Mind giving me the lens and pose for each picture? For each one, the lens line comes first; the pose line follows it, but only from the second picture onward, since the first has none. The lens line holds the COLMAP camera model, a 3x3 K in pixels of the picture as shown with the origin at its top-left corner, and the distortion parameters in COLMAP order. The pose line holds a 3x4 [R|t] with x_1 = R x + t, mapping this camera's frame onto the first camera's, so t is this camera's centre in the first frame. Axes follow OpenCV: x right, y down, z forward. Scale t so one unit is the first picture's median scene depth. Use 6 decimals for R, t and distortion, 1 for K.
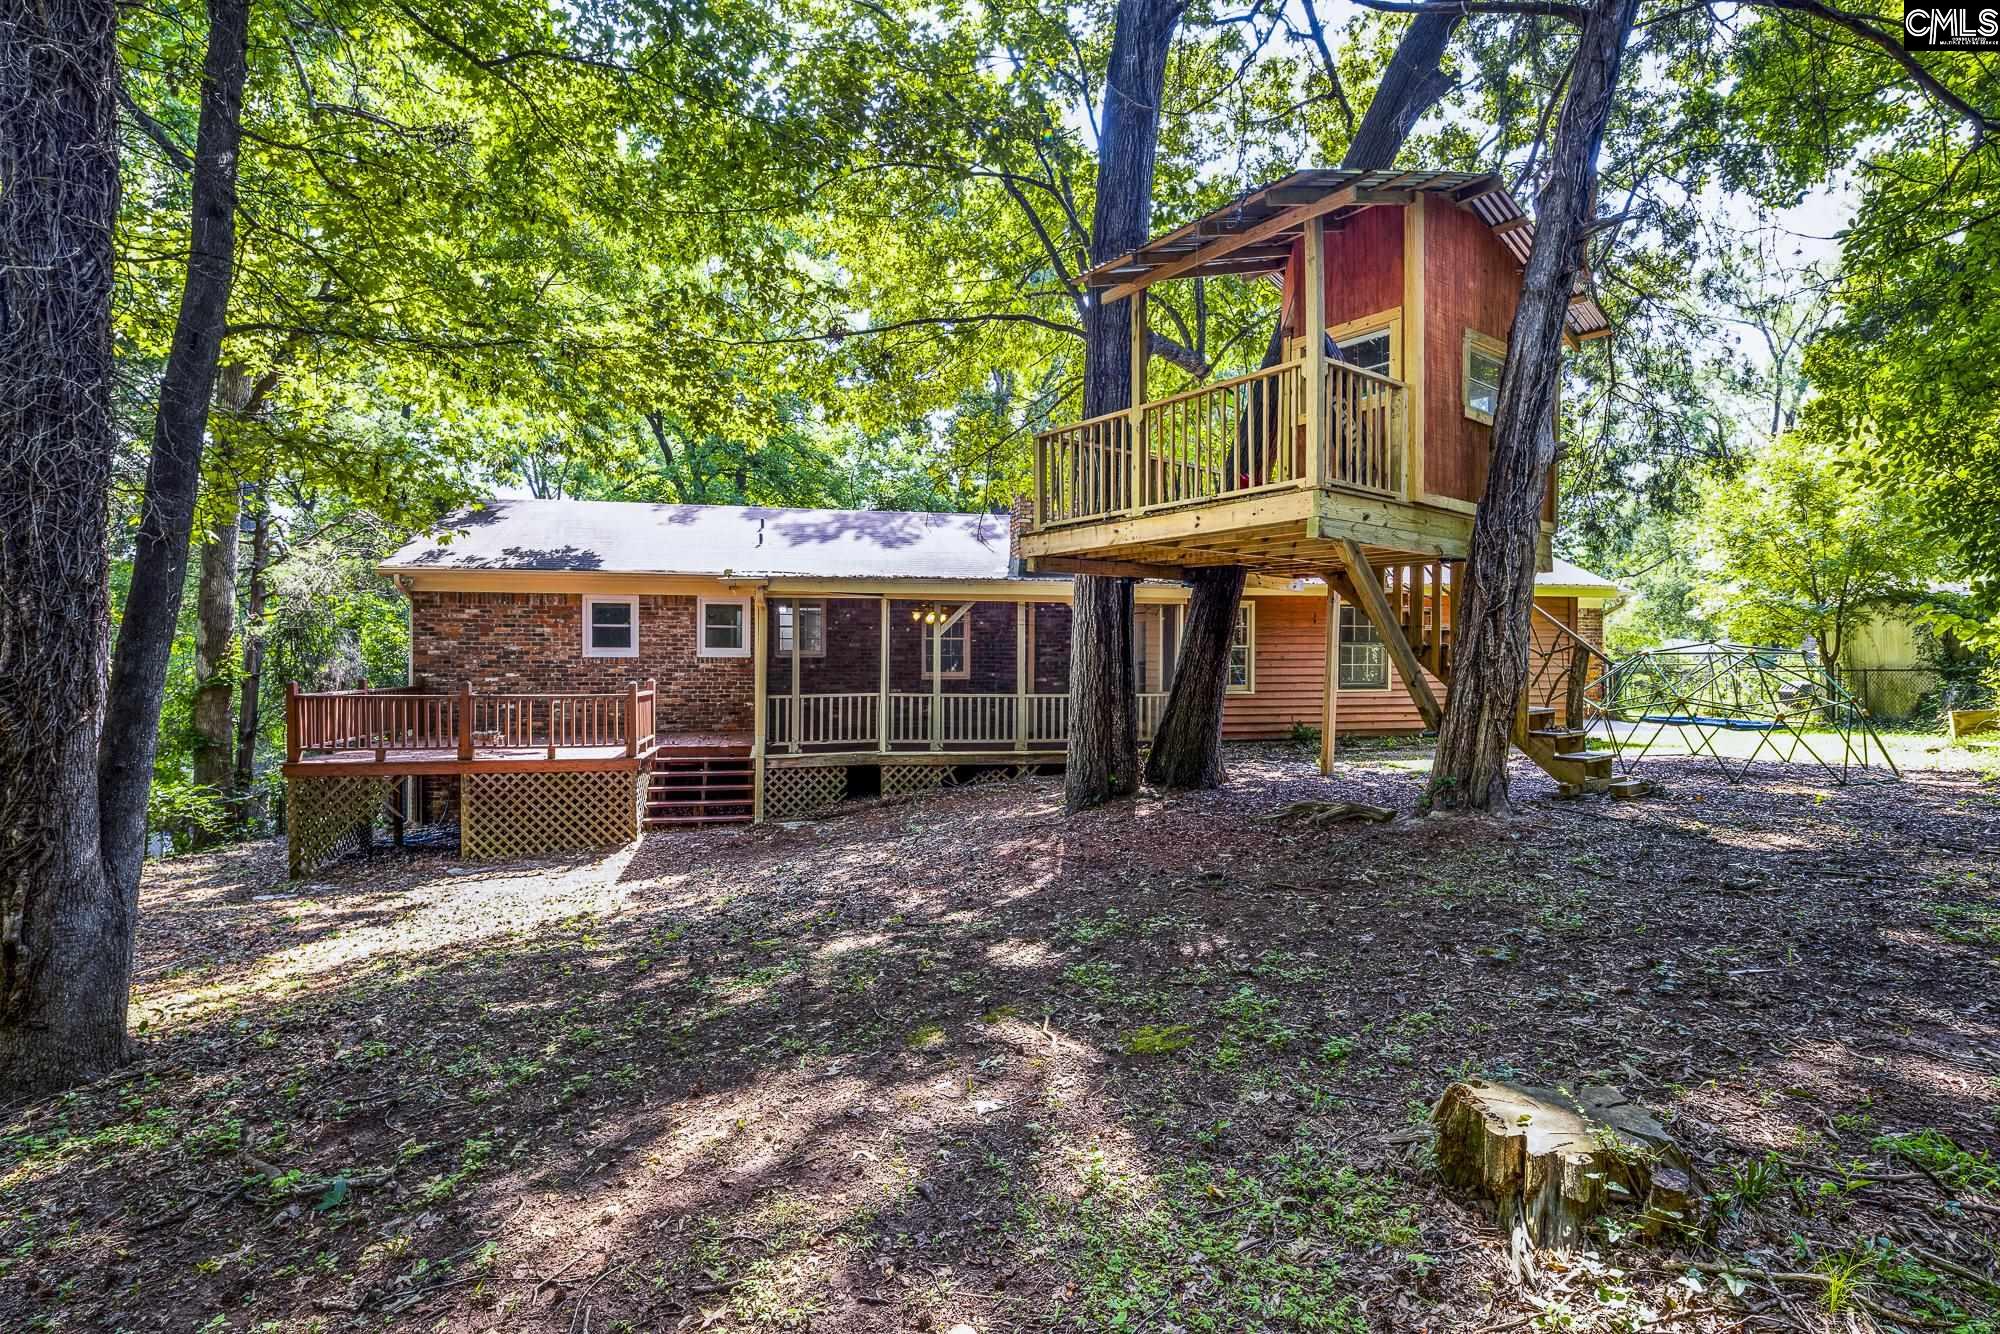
lens RADIAL K [[978.0, 0, 1000.9], [0, 978.0, 662.0], [0, 0, 1]] dist [-0.001736, -0.003453]
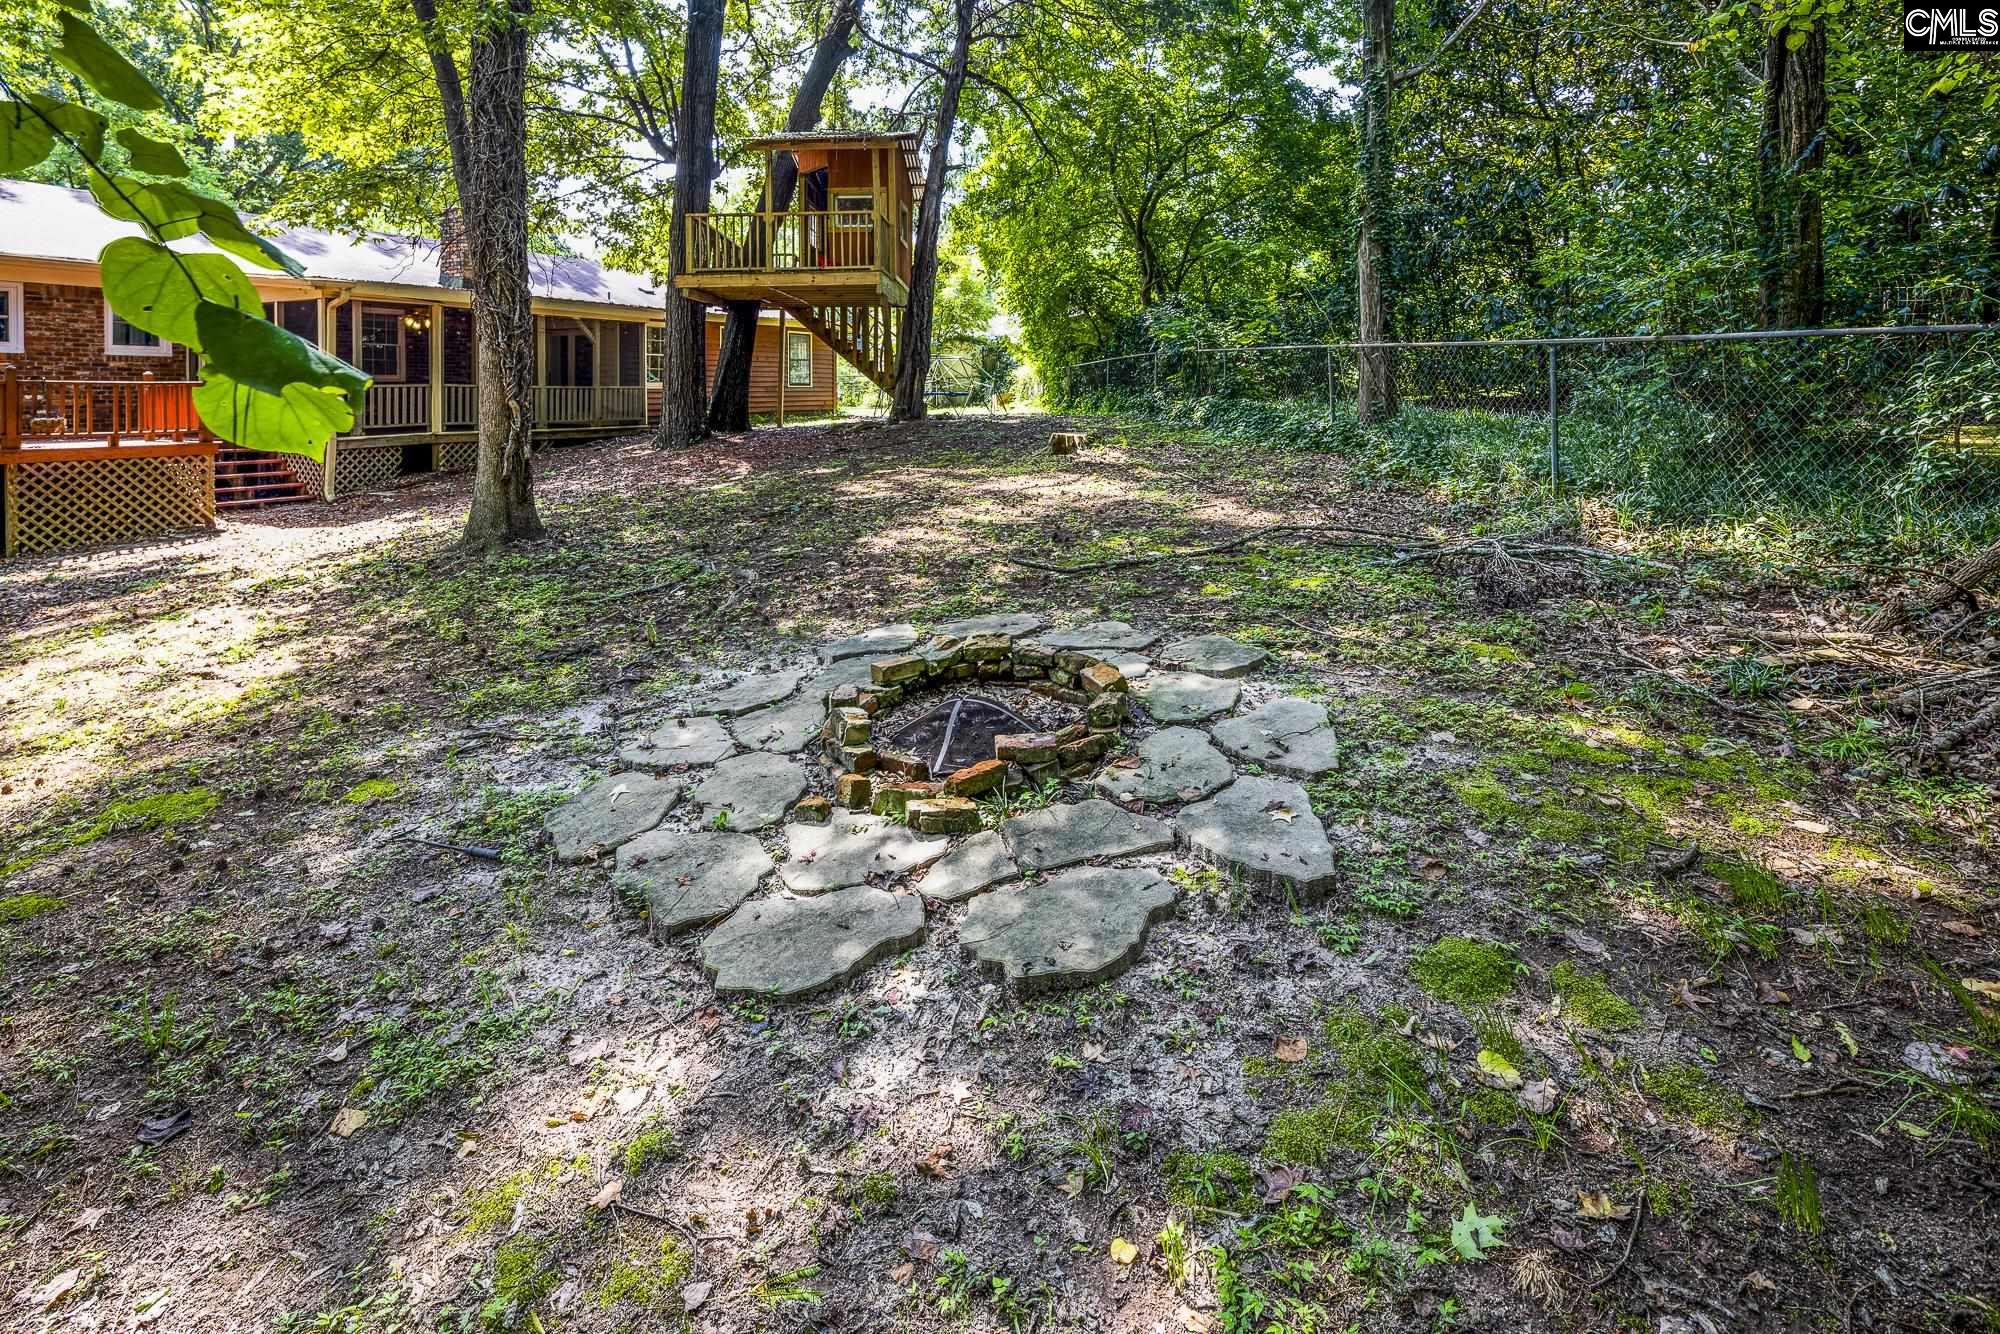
lens RADIAL K [[978.0, 0, 1010.0], [0, 978.0, 402.5], [0, 0, 1]] dist [-0.001736, -0.003453]
pose [[0.636722, -0.013762, 0.770970, -0.646193], [0.009559, 0.999905, 0.009954, 0.053692], [-0.771034, 0.001032, 0.636793, -0.338094]]
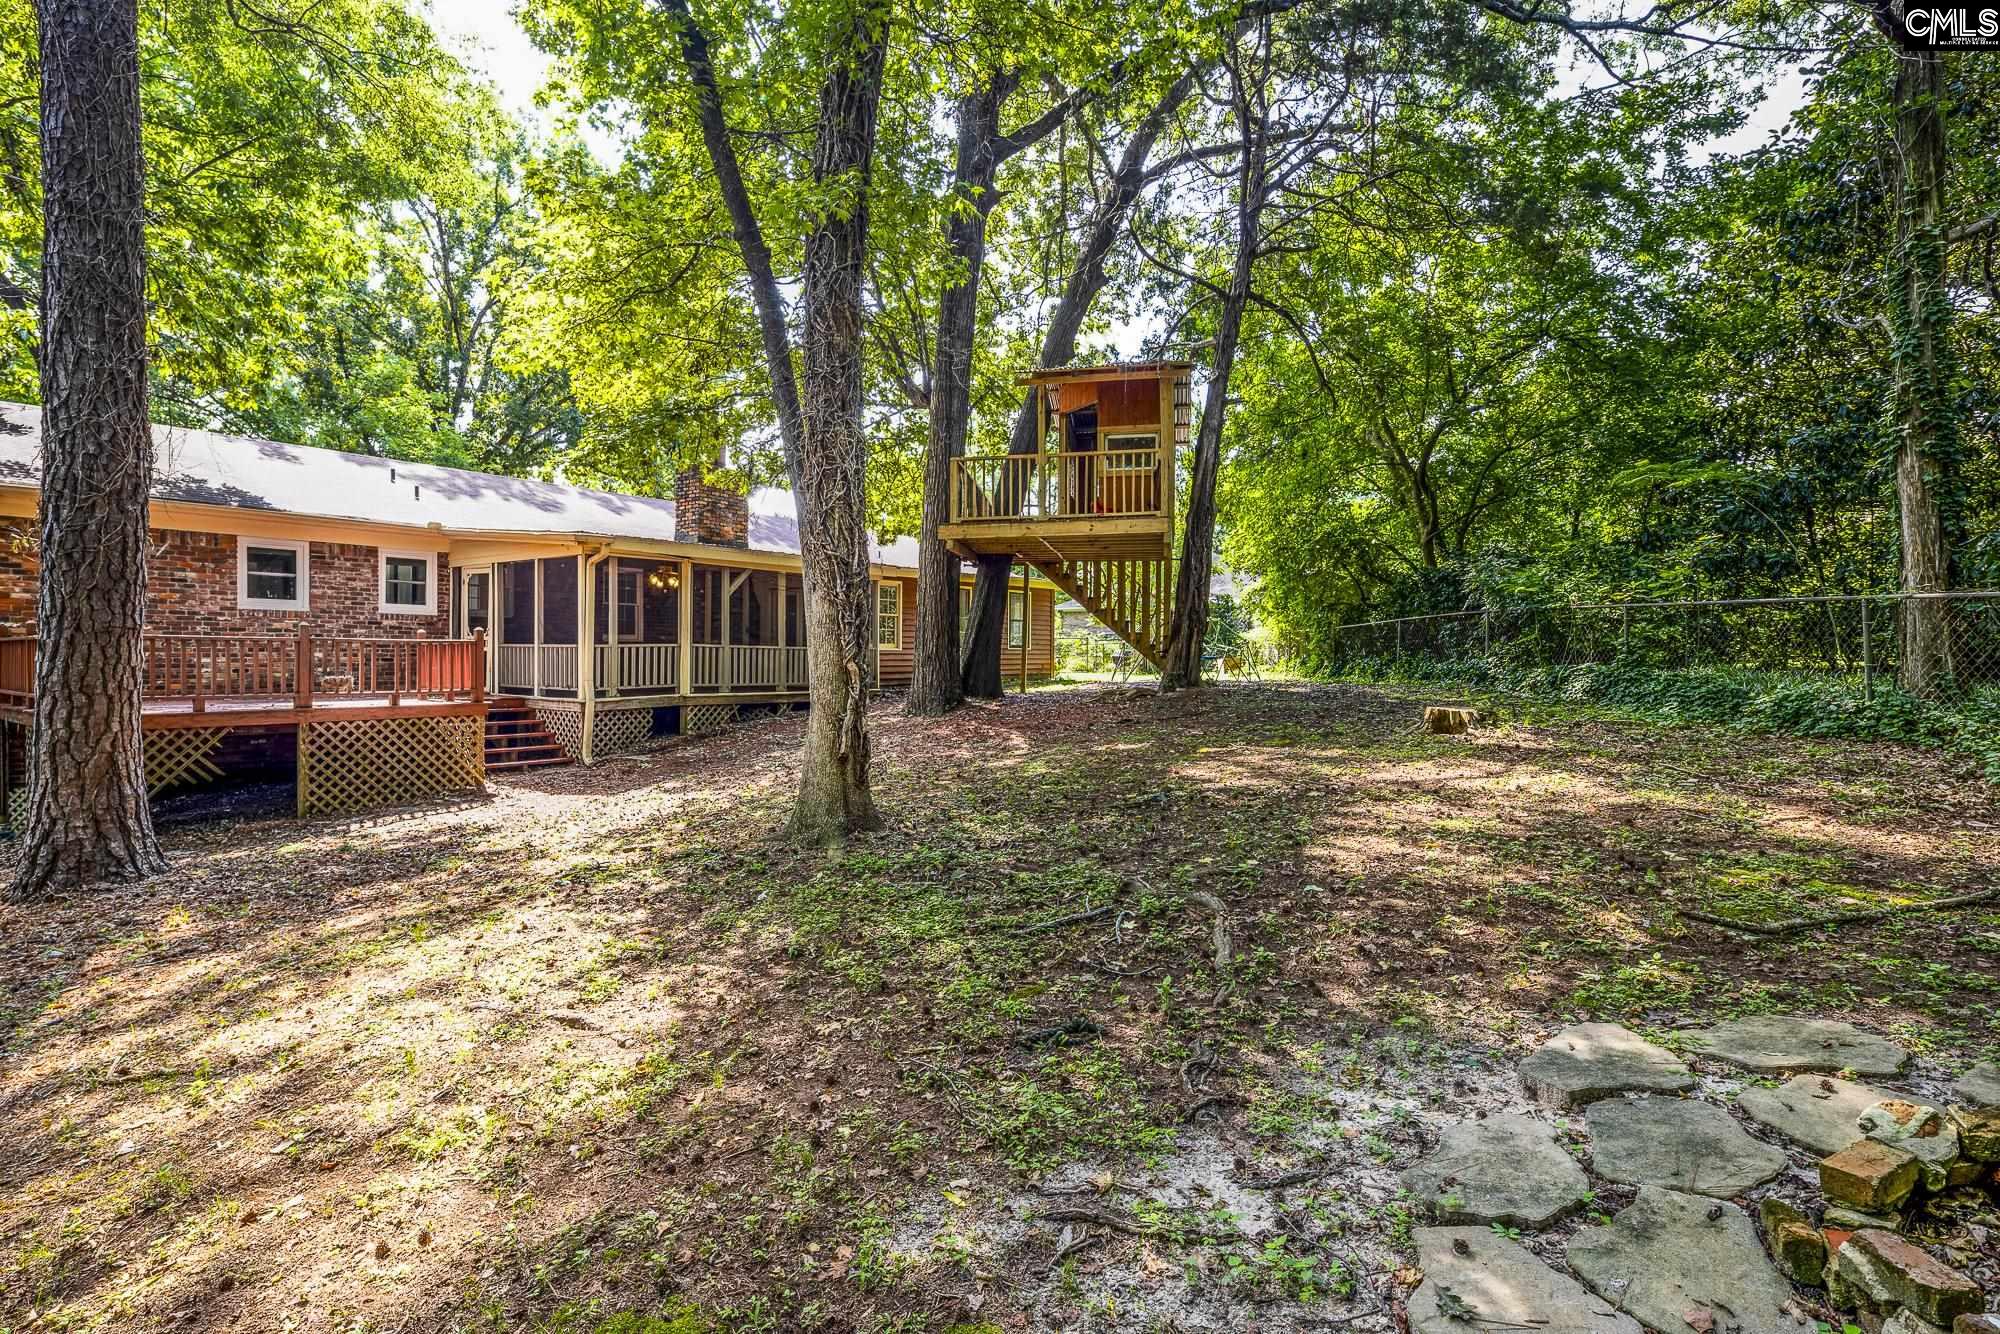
lens RADIAL K [[978.0, 0, 1000.5], [0, 978.0, 662.4], [0, 0, 1]] dist [-0.001736, -0.003453]
pose [[0.752328, -0.005361, 0.658767, -0.648979], [0.002418, 0.999983, 0.005376, 0.052814], [-0.658784, -0.002452, 0.752328, -0.126083]]
